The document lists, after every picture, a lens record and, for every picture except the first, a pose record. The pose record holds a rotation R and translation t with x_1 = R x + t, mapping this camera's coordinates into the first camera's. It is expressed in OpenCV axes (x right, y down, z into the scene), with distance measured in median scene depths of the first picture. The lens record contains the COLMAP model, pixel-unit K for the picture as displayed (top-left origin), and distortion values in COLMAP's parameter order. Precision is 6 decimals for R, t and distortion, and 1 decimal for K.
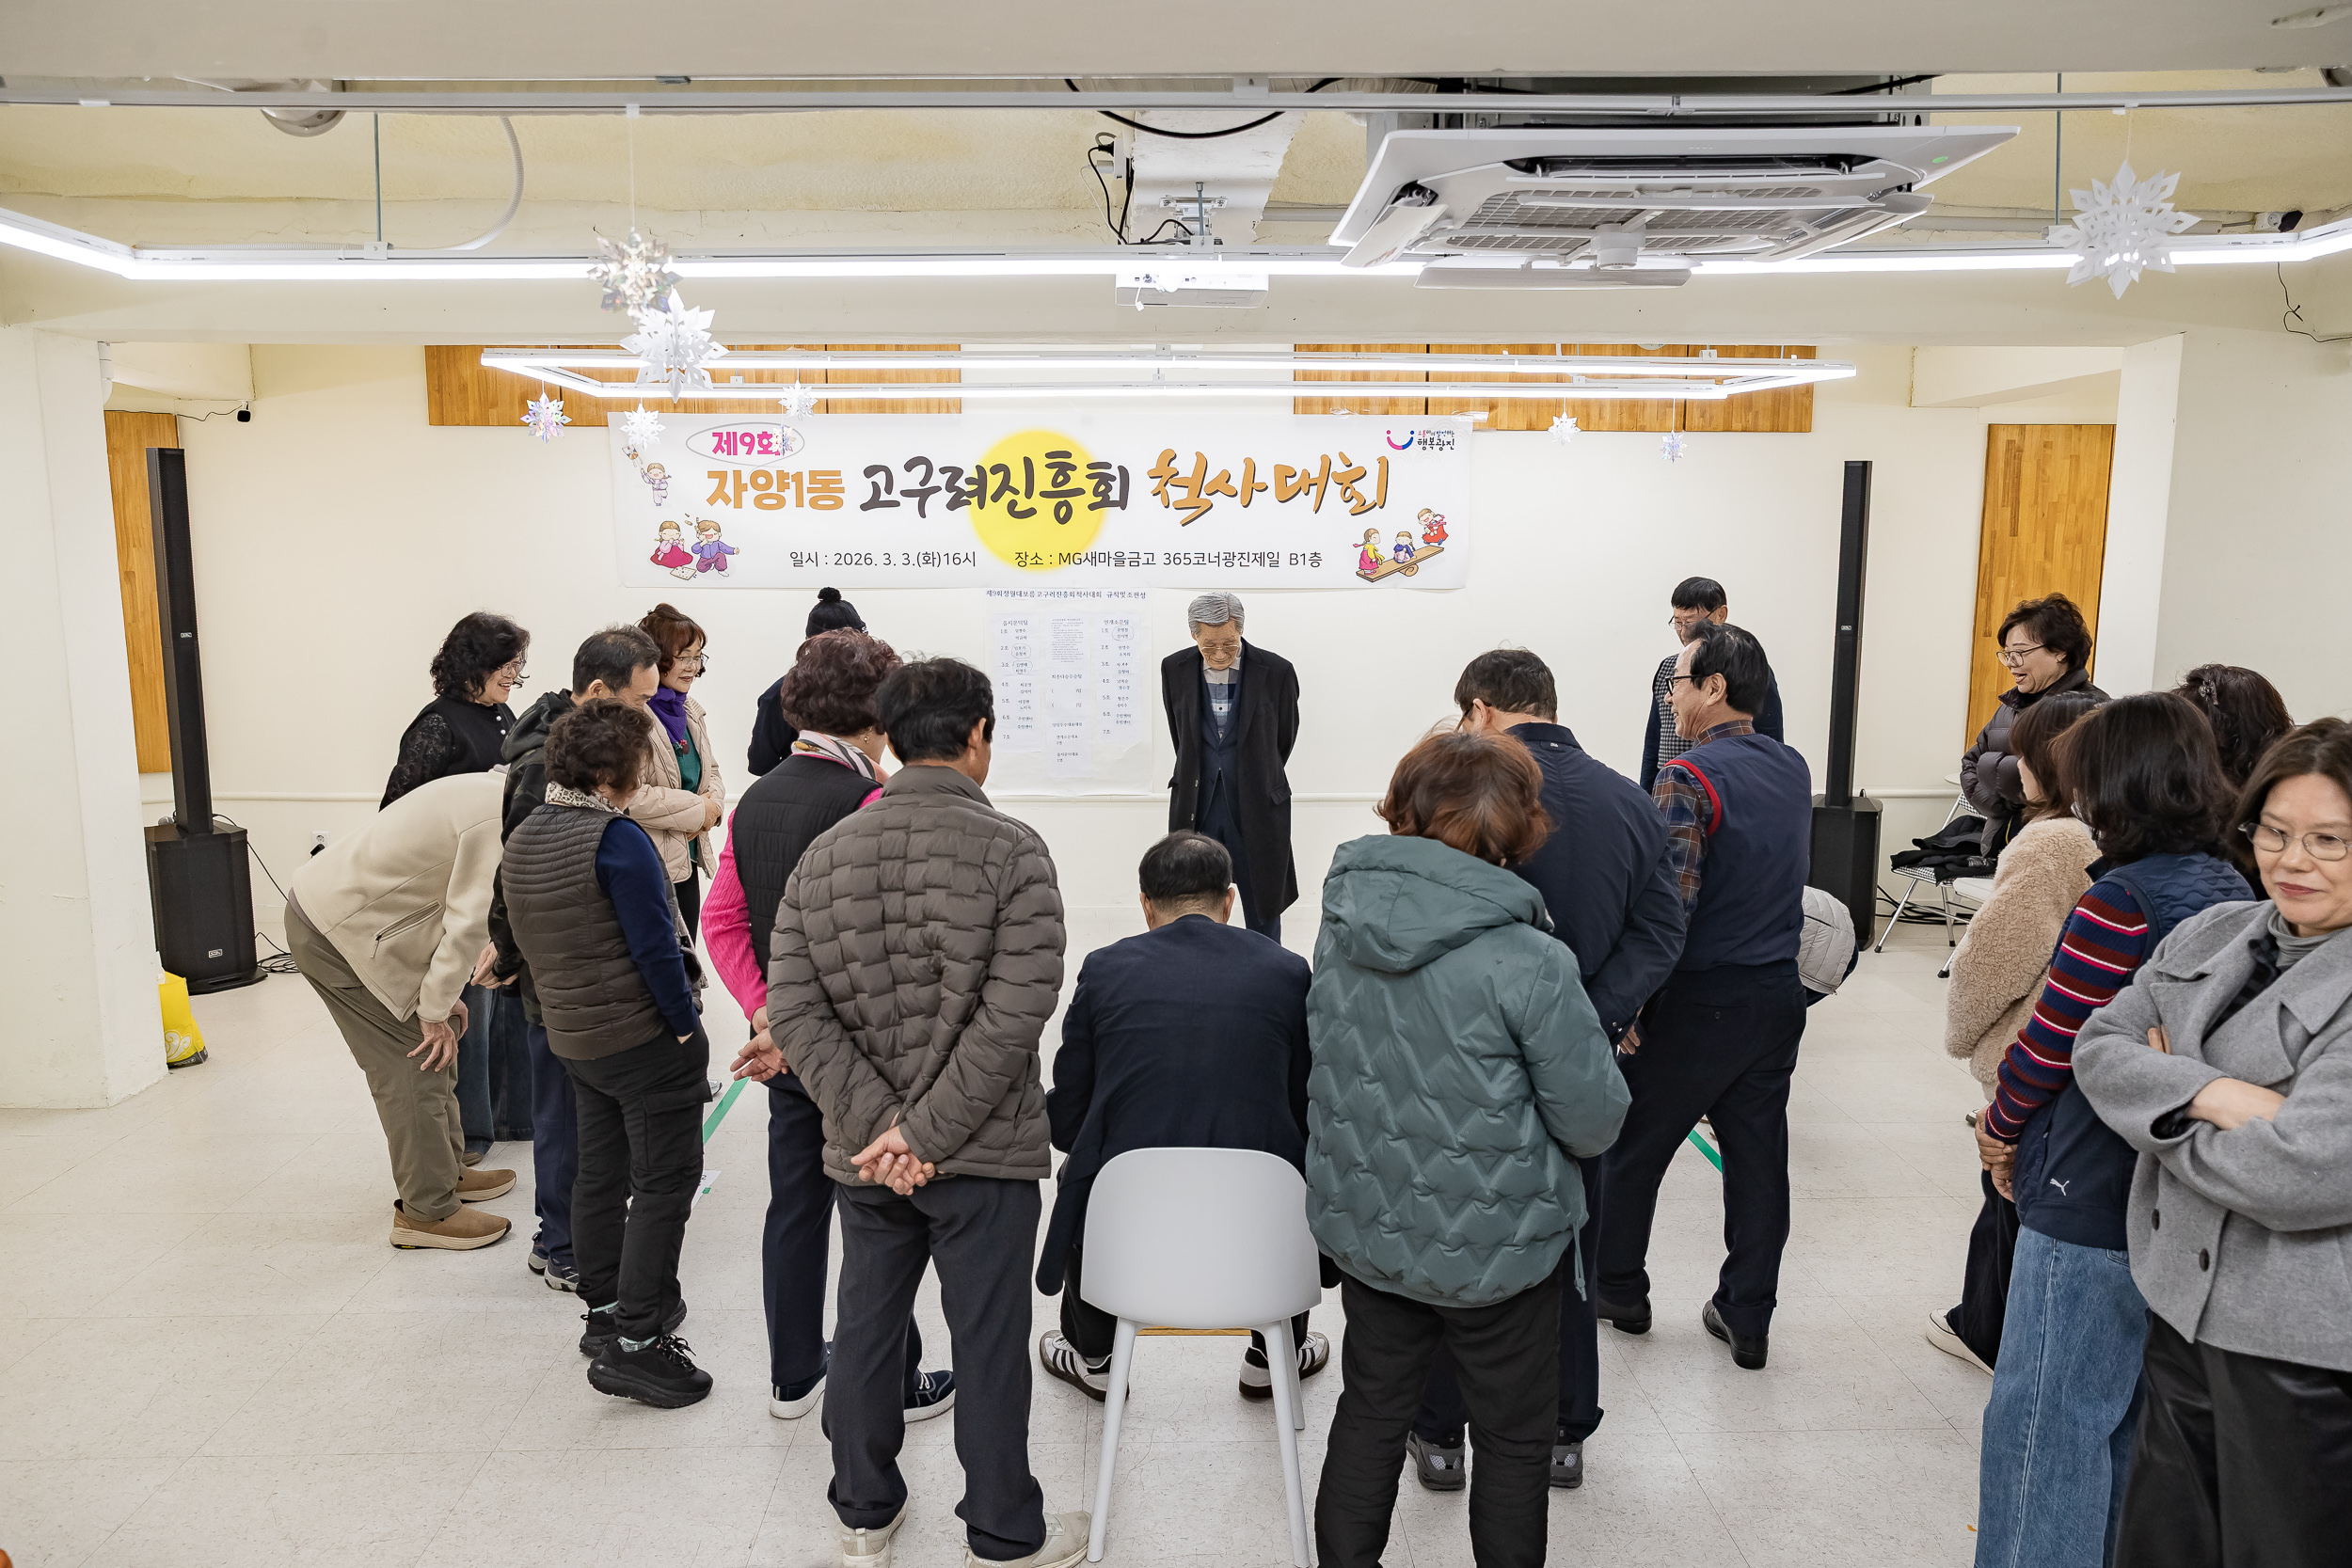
lens RADIAL K [[1637.7, 0, 1151.9], [0, 1637.7, 798.3], [0, 0, 1]] dist [-0.030785, 0.001335]
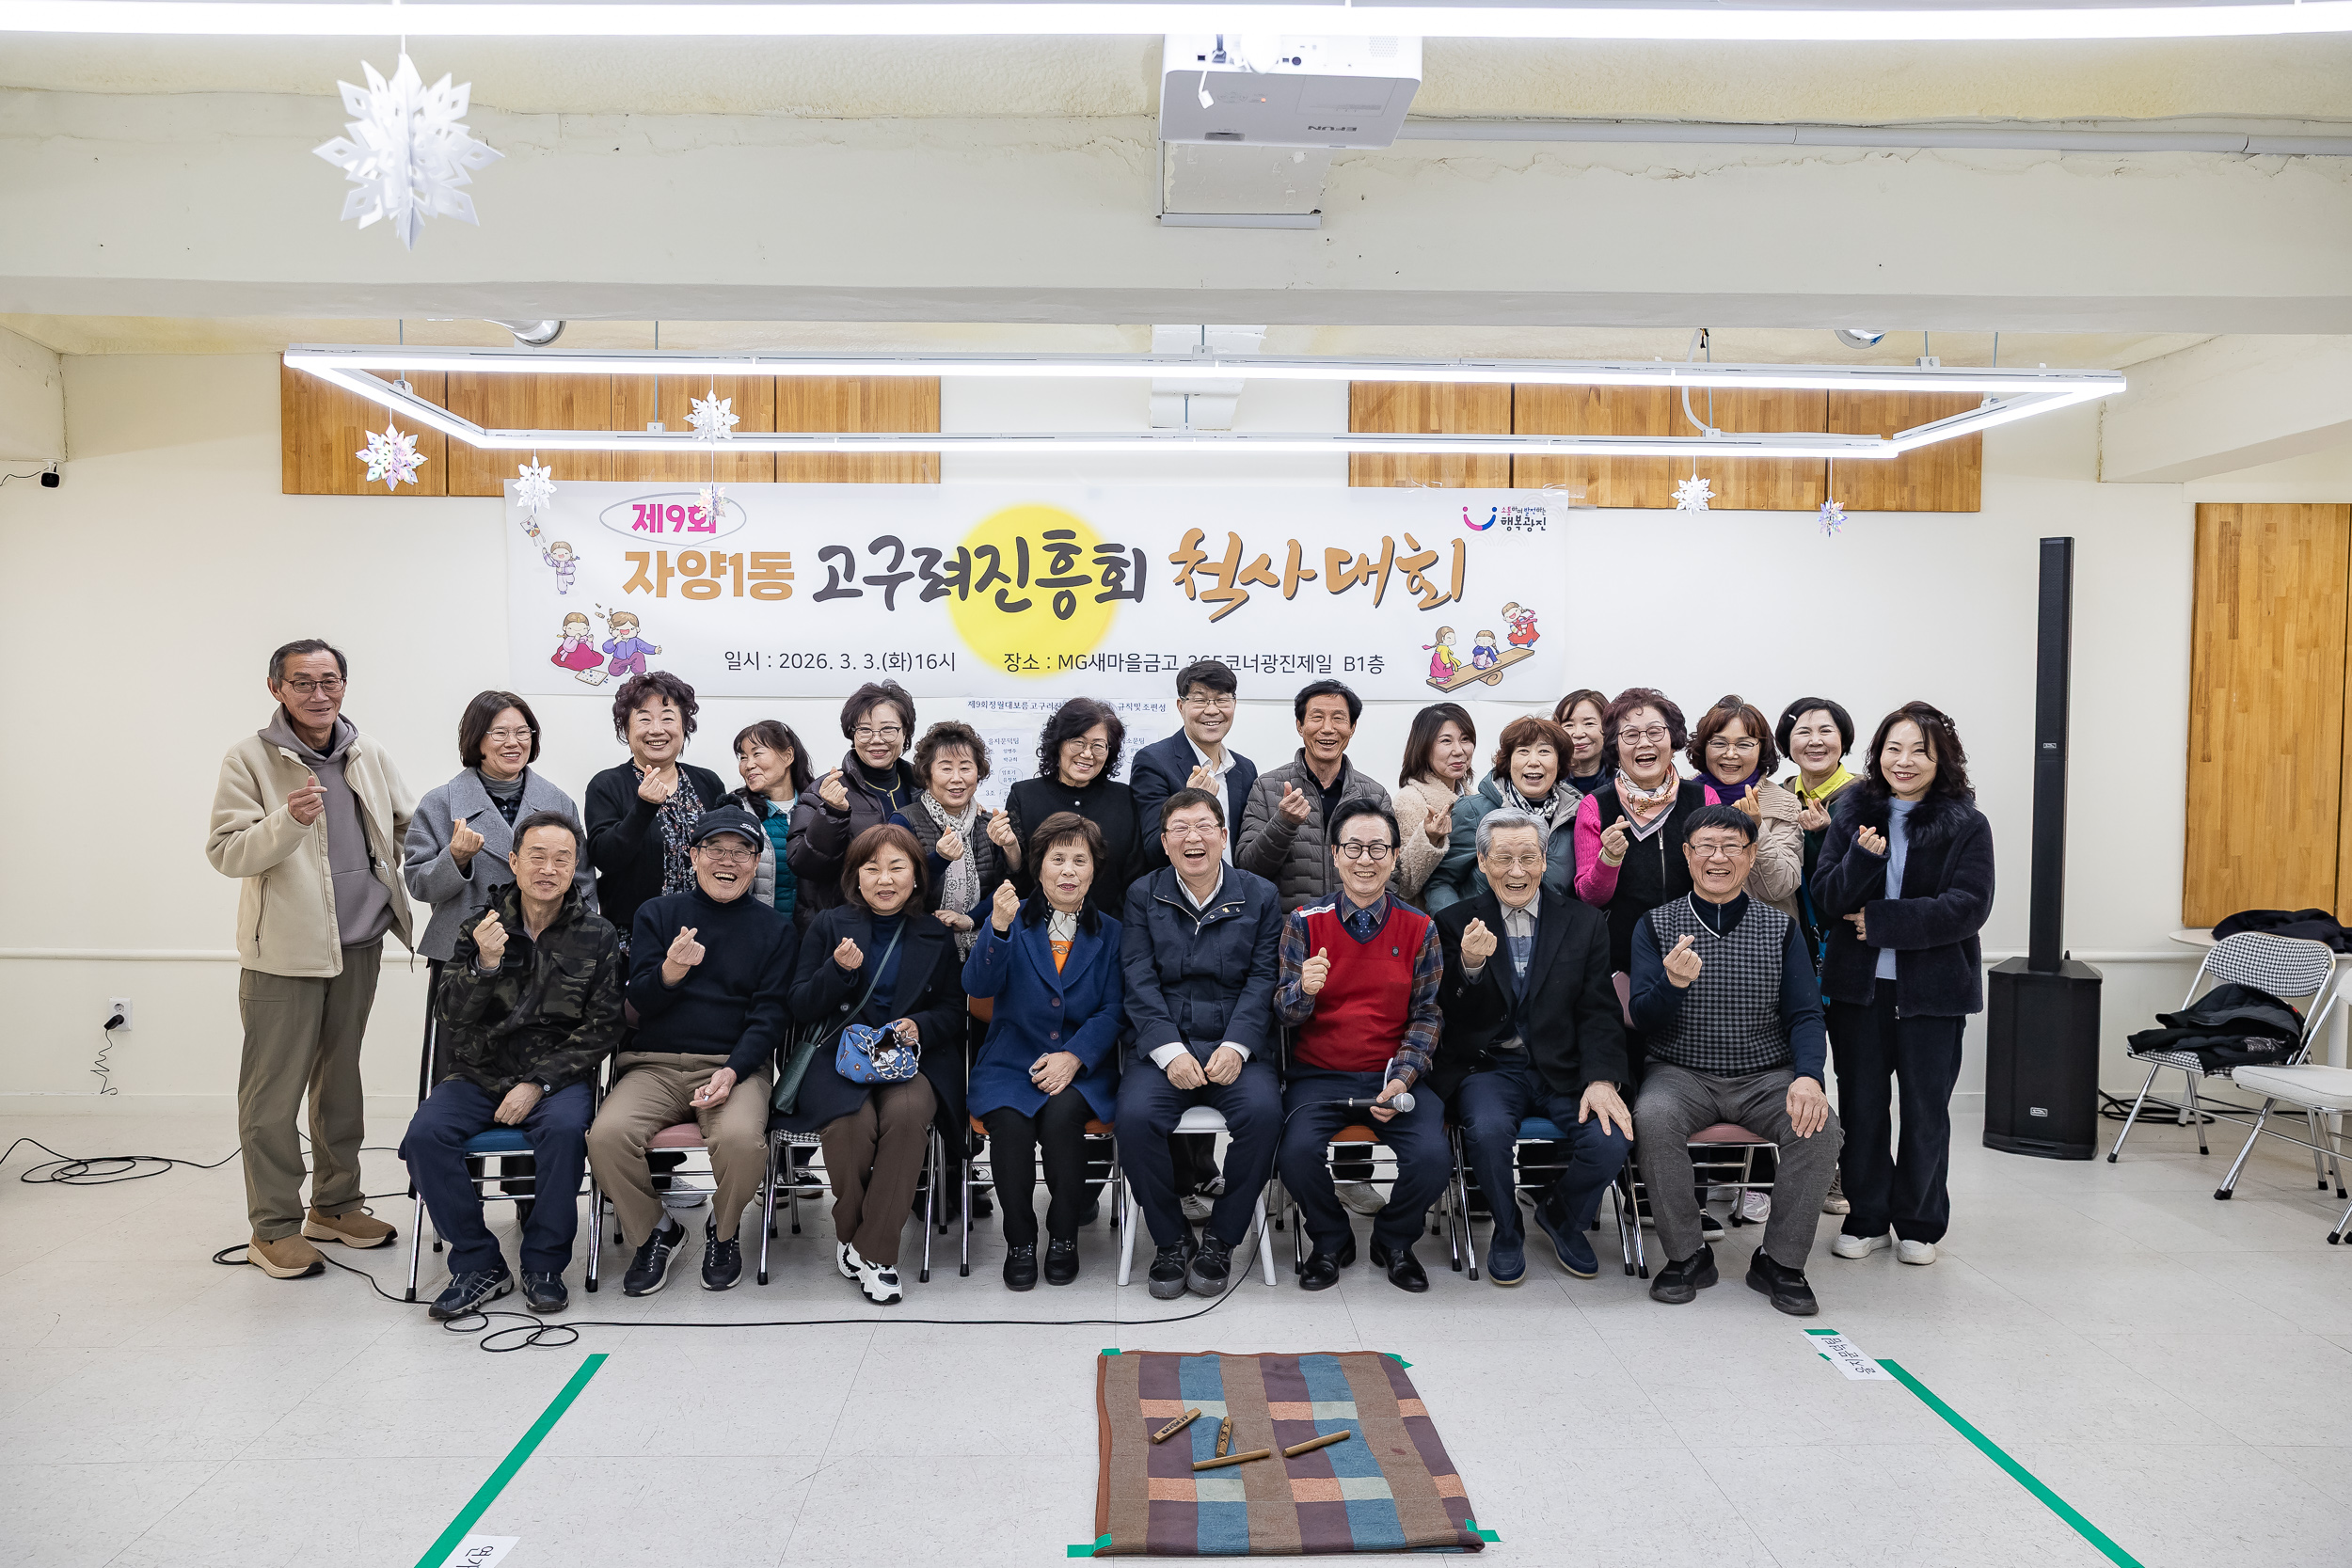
lens RADIAL K [[1591.4, 0, 1153.5], [0, 1591.4, 793.8], [0, 0, 1]] dist [-0.031109, 0.028517]
pose [[0.999979, 0.003733, 0.005318, -0.014112], [-0.003123, 0.993875, -0.110466, 0.004750], [-0.005698, 0.110448, 0.993866, 0.229352]]
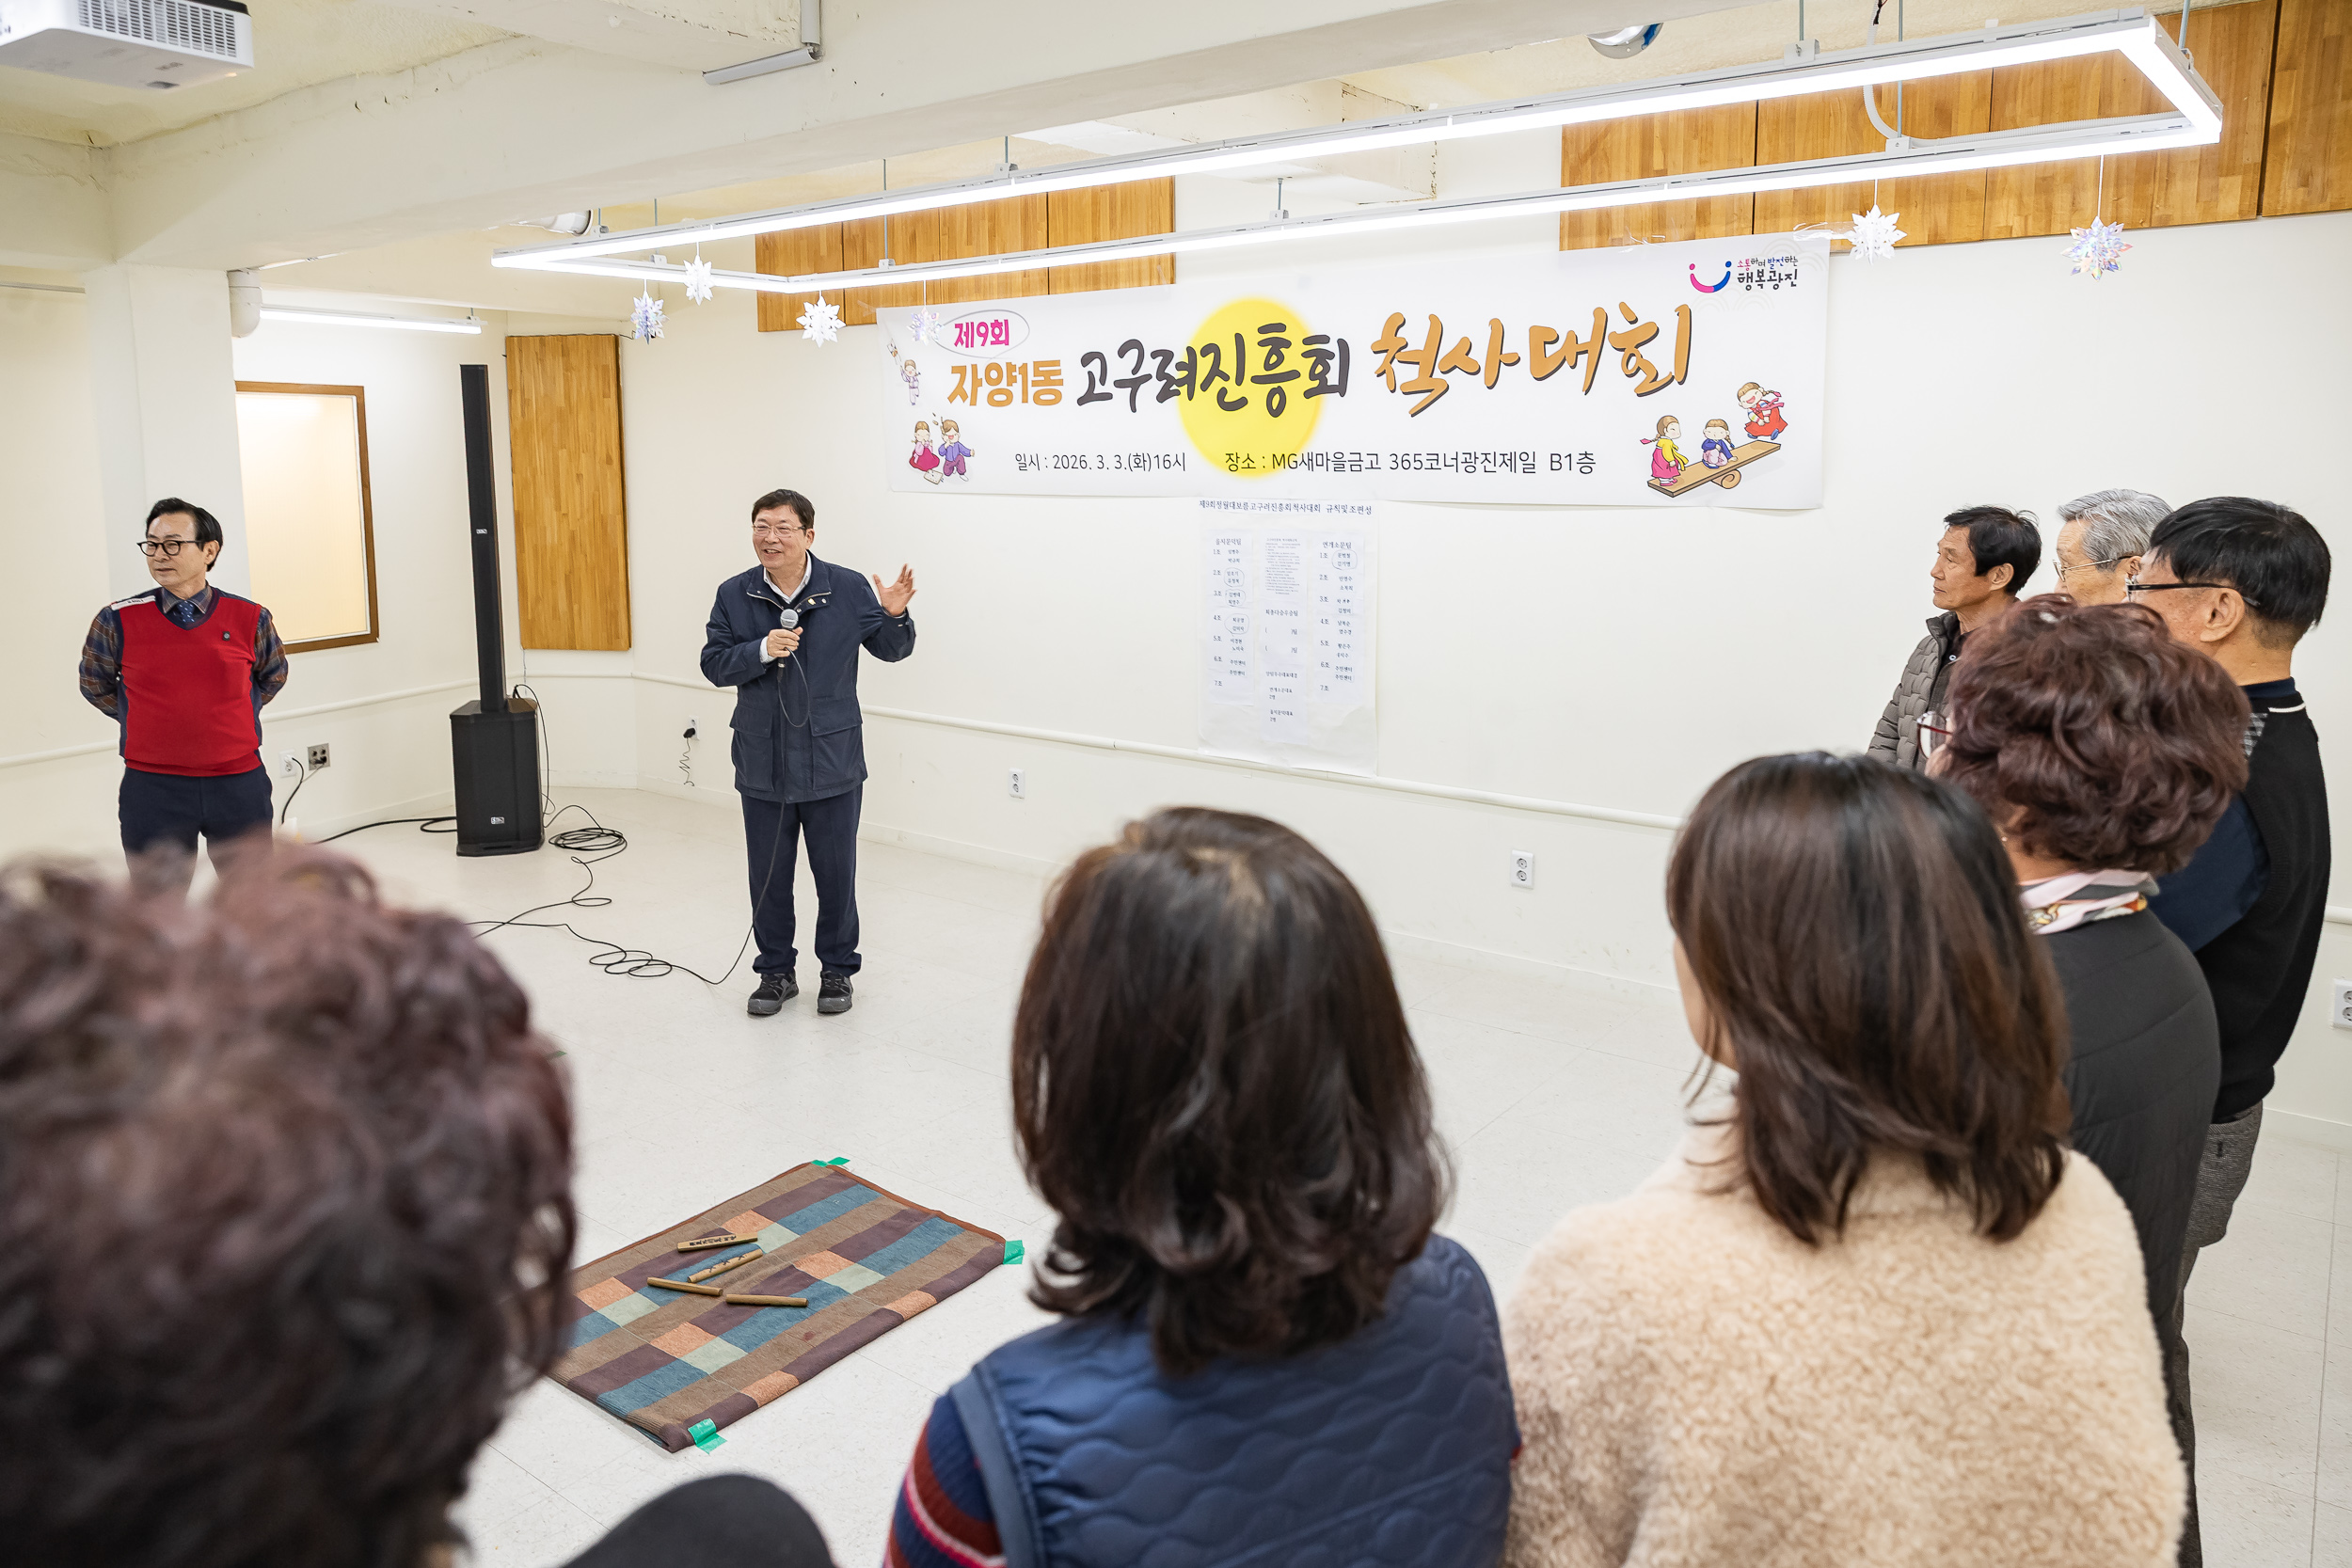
lens RADIAL K [[1546.2, 0, 1174.8], [0, 1546.2, 624.3], [0, 0, 1]] dist [-0.026389, 0.026982]
pose [[0.788207, 0.063268, -0.612149, 0.364971], [-0.089691, 0.995890, -0.012558, -0.056315], [0.608839, 0.064802, 0.790642, 0.398508]]
